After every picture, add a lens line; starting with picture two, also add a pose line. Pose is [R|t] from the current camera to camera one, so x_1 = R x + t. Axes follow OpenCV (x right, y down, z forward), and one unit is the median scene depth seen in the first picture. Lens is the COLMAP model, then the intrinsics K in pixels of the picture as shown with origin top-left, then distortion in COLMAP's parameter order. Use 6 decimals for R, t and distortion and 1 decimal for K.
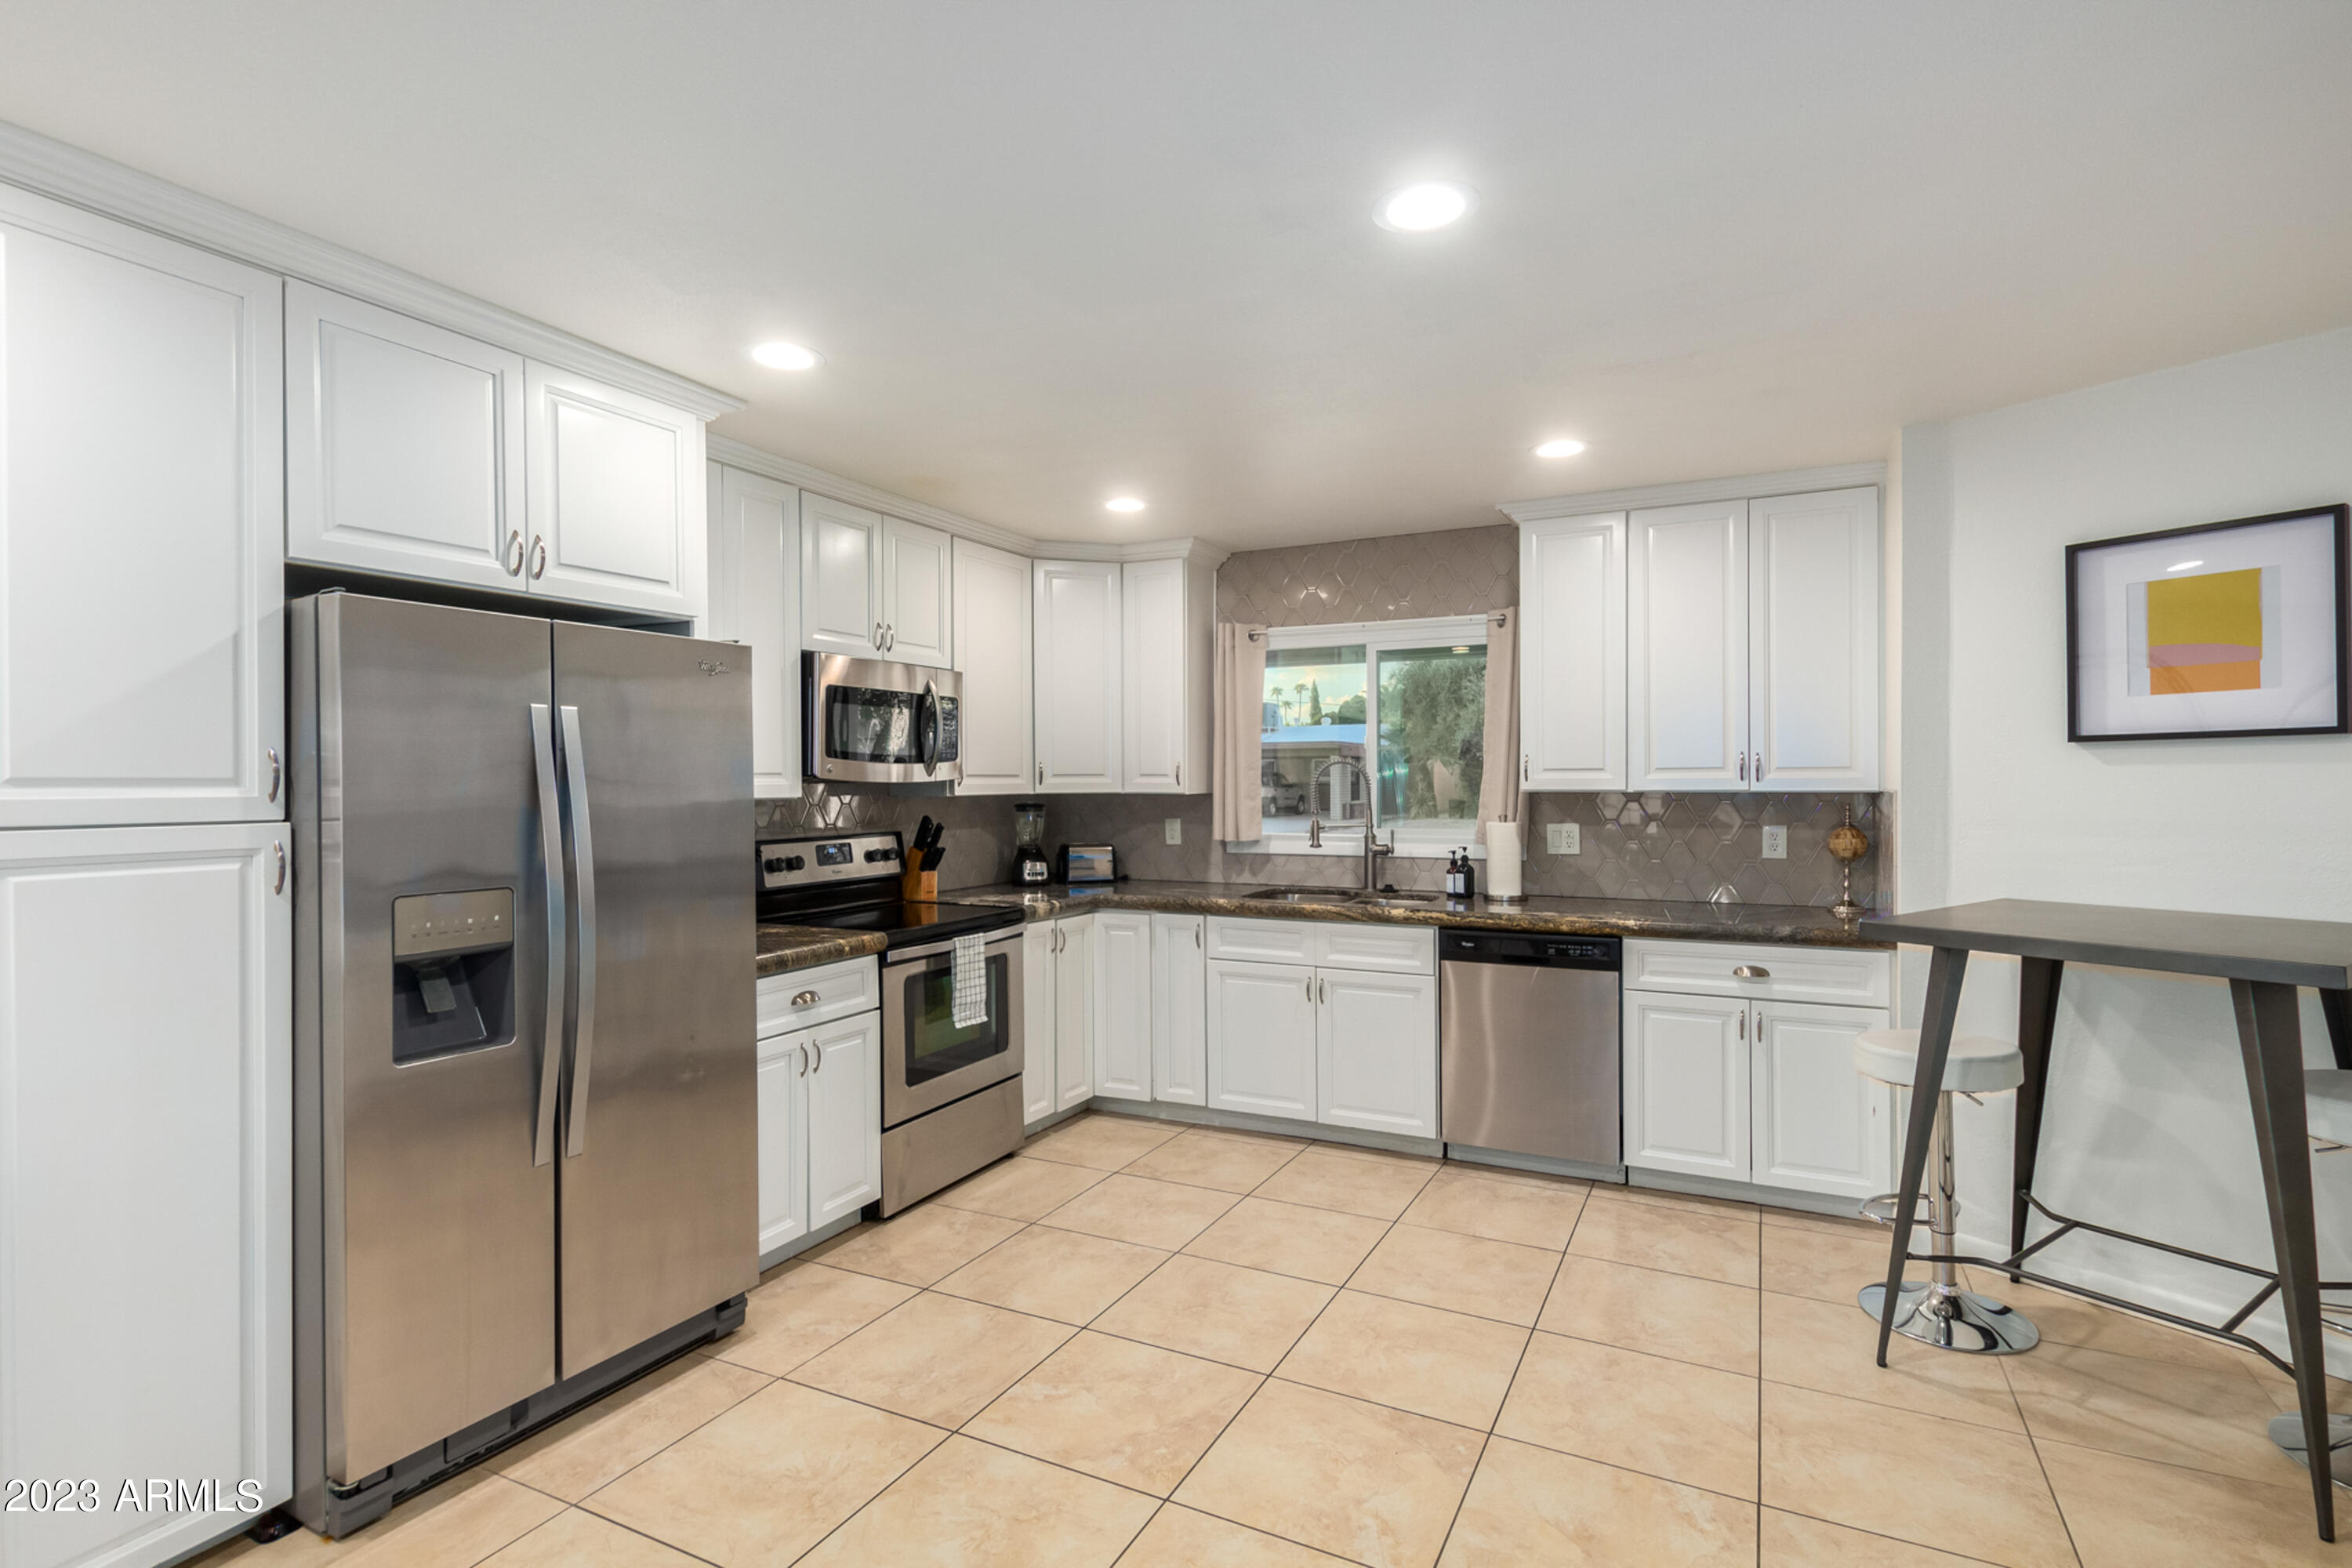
lens RADIAL K [[1088.7, 0, 1186.6], [0, 1088.7, 790.3], [0, 0, 1]] dist [0.016586, -0.004857]
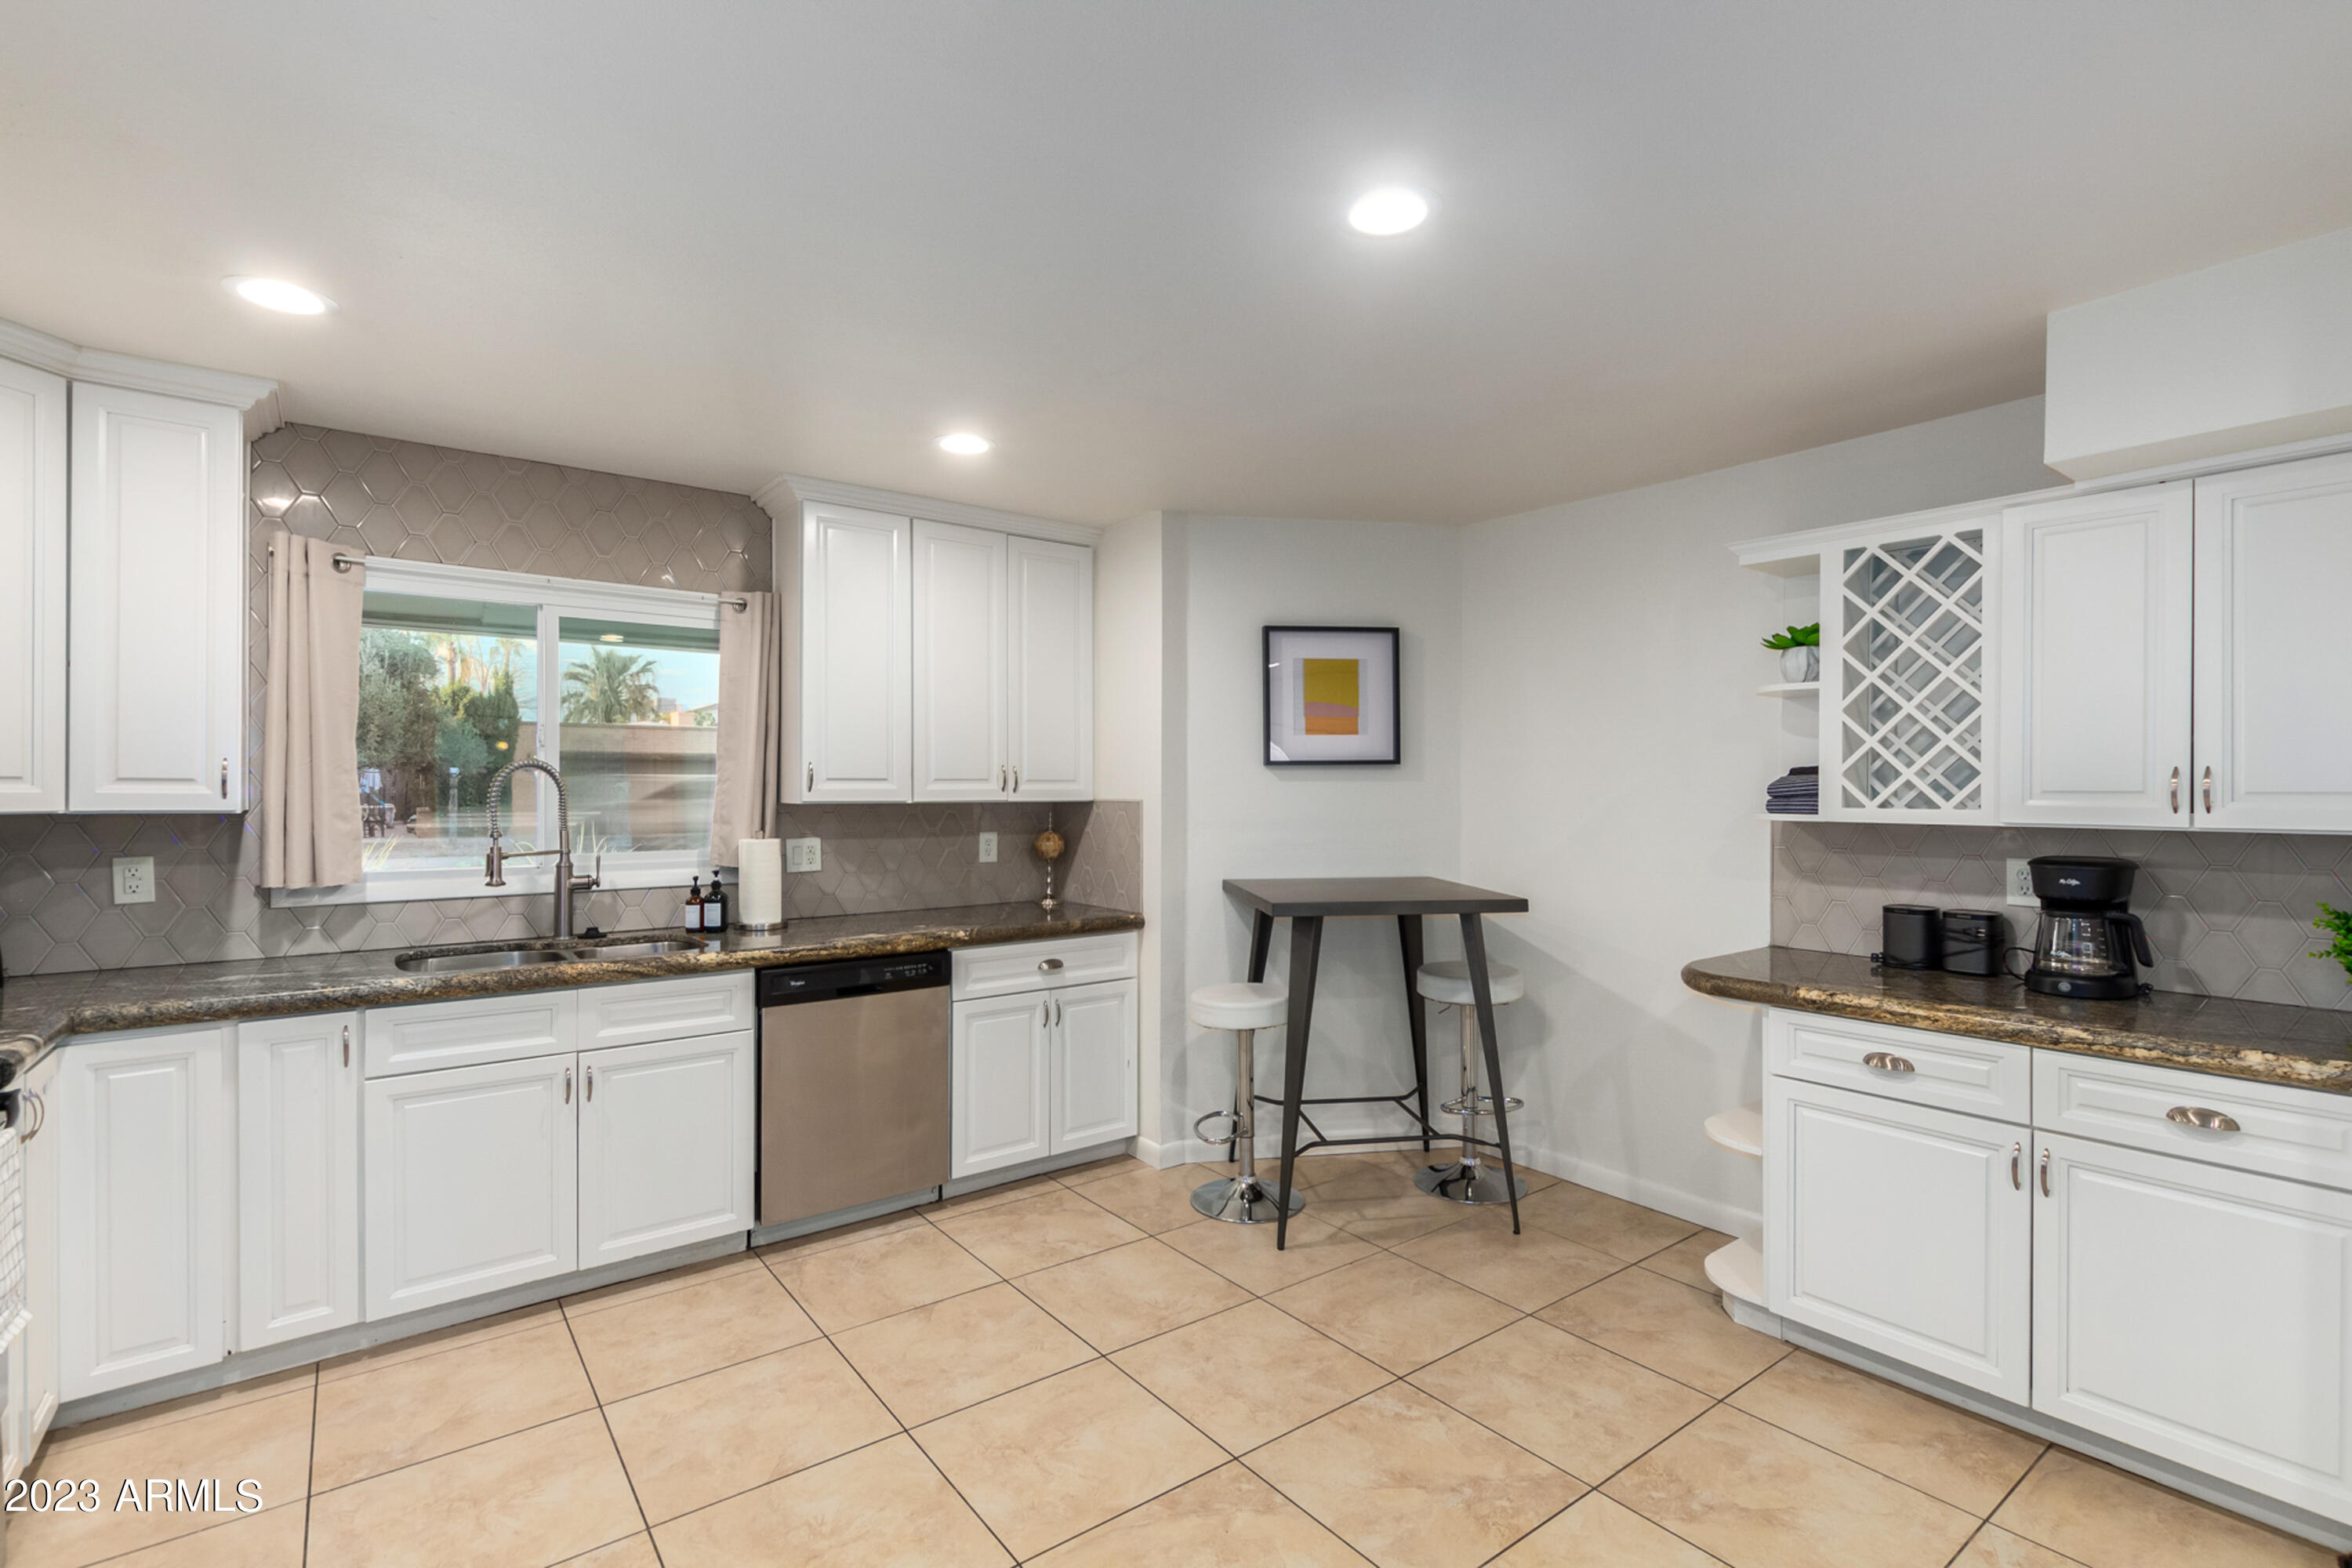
lens RADIAL K [[1064.7, 0, 1187.9], [0, 1064.7, 790.3], [0, 0, 1]] dist [0.007287, -0.001913]
pose [[0.451375, 0.002851, 0.892330, -0.363572], [0.005276, 0.999969, -0.005863, -0.003196], [-0.892319, 0.007354, 0.451346, 0.367946]]
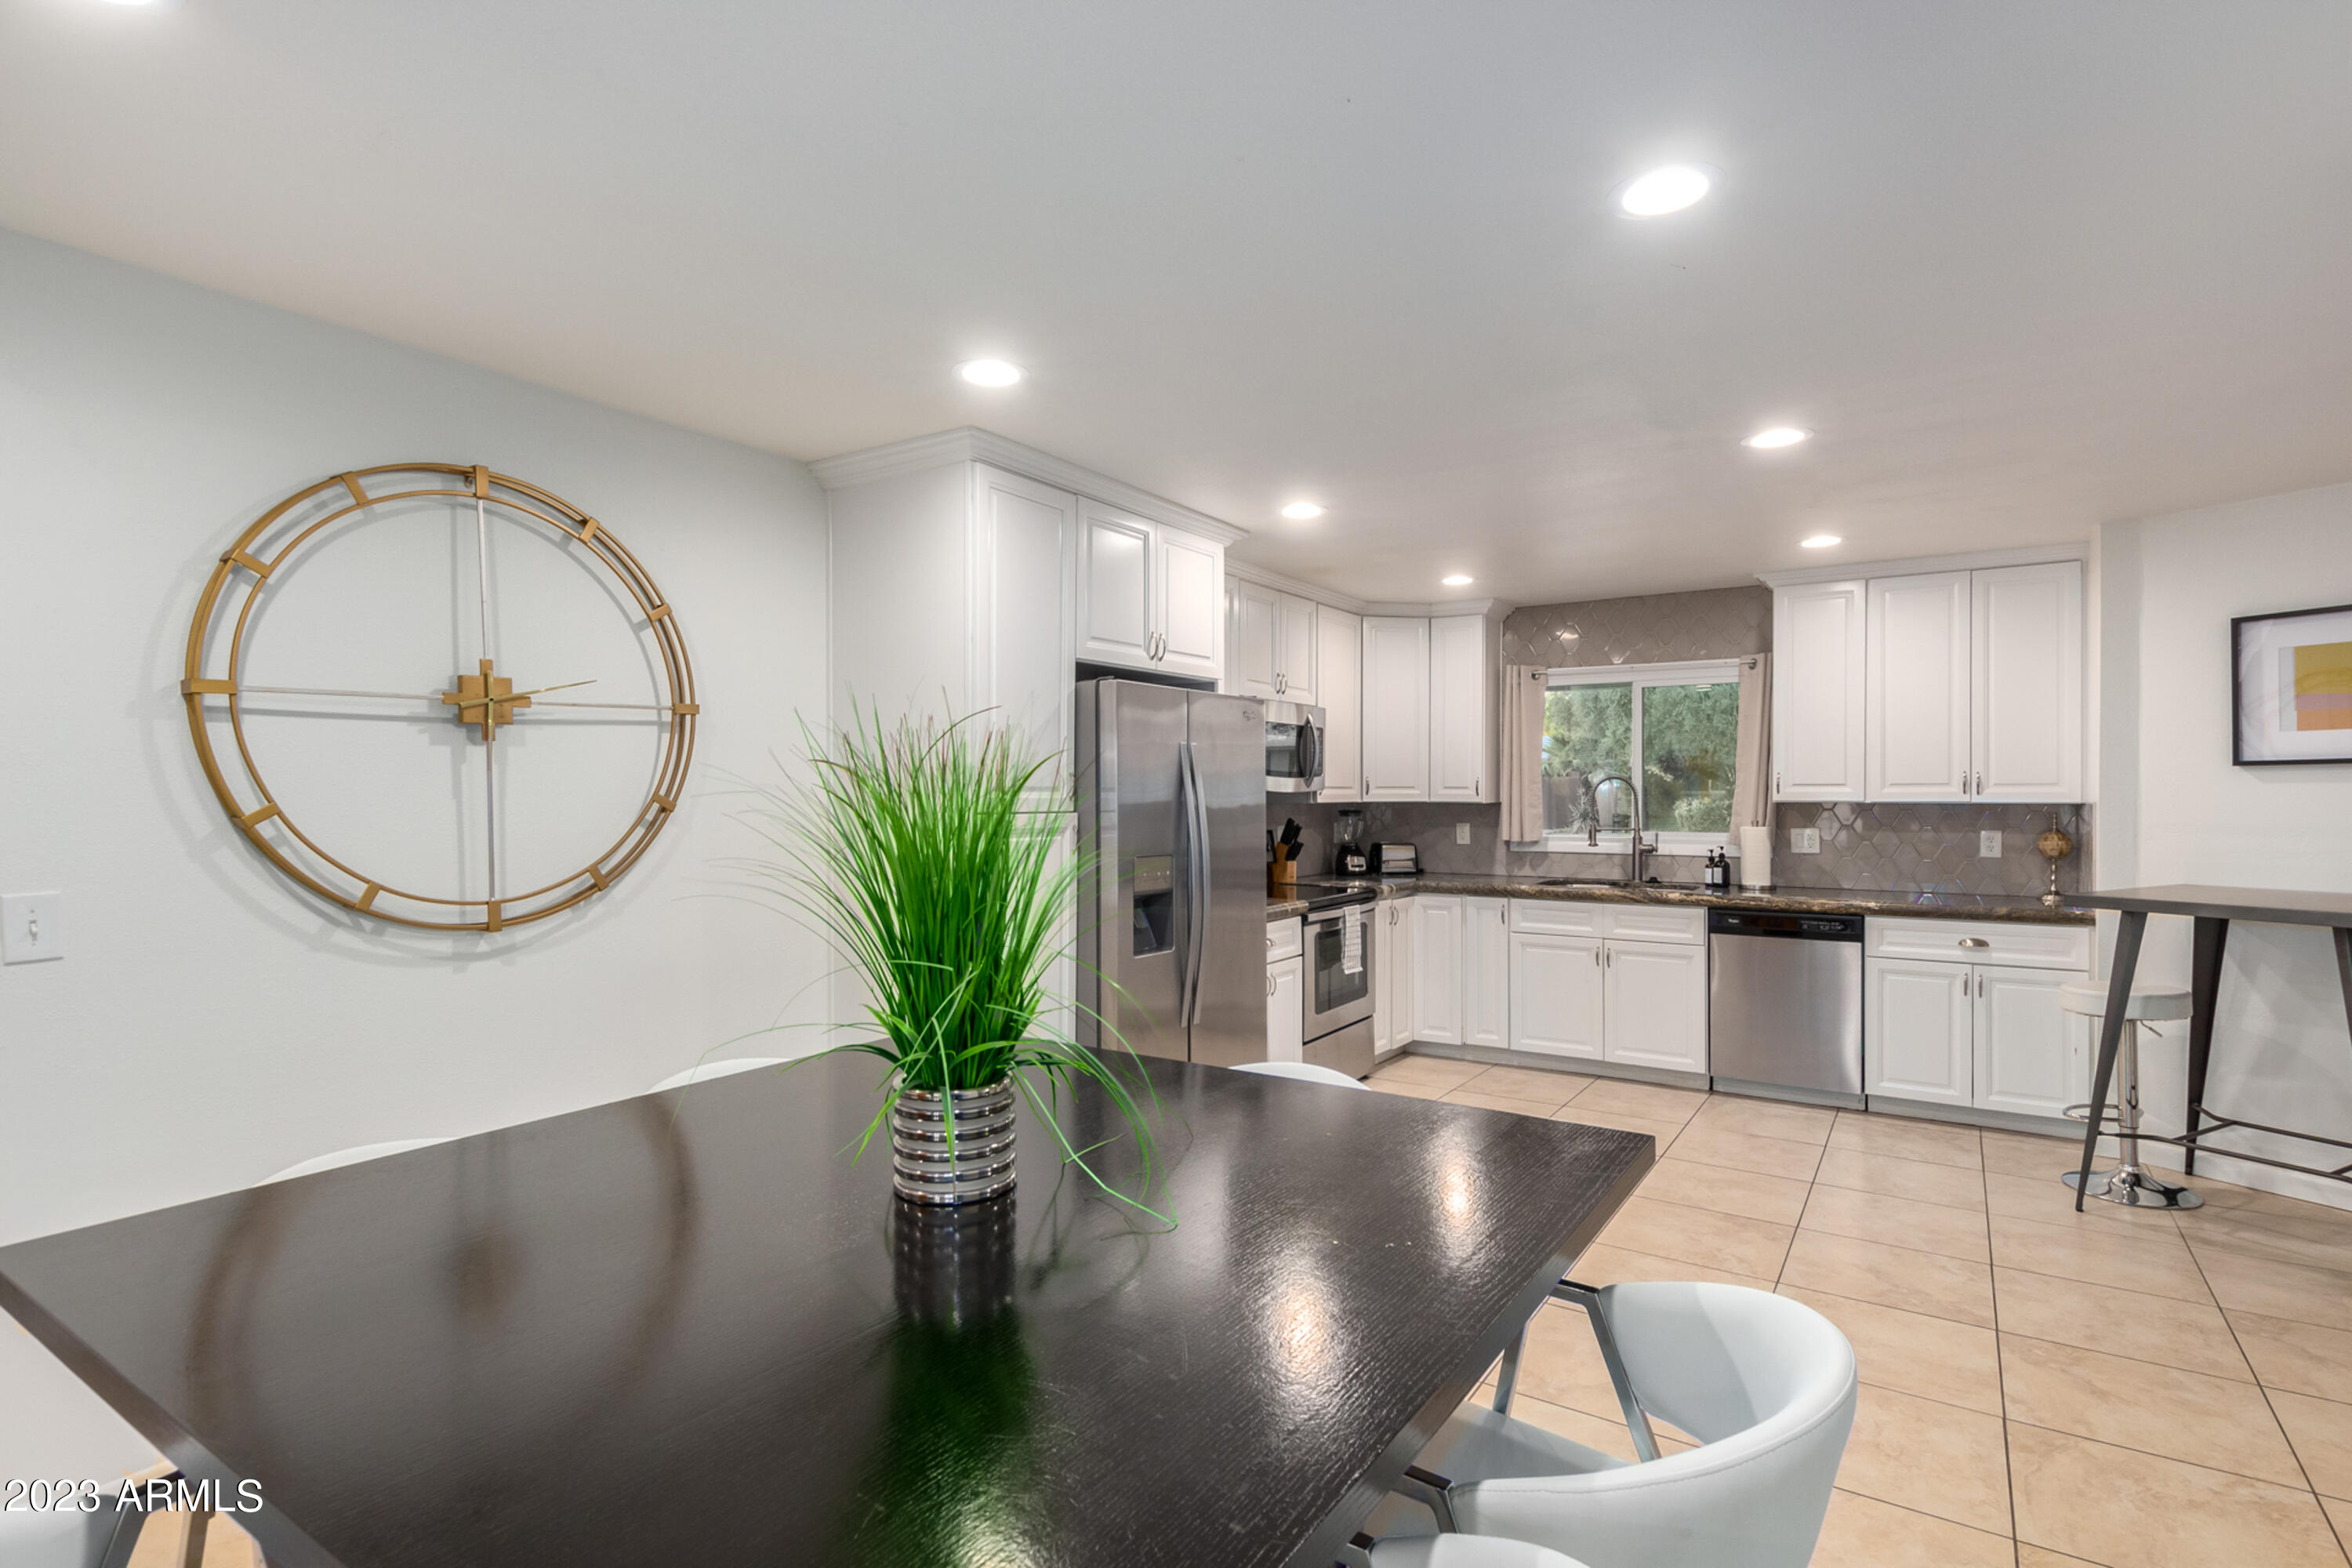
lens RADIAL K [[1088.7, 0, 1226.9], [0, 1088.7, 800.6], [0, 0, 1]] dist [0.016586, -0.004857]
pose [[0.994917, 0.005610, -0.100539, -0.214682], [-0.005829, 0.999981, -0.001886, 0.006288], [0.100527, 0.002462, 0.994931, -0.349078]]
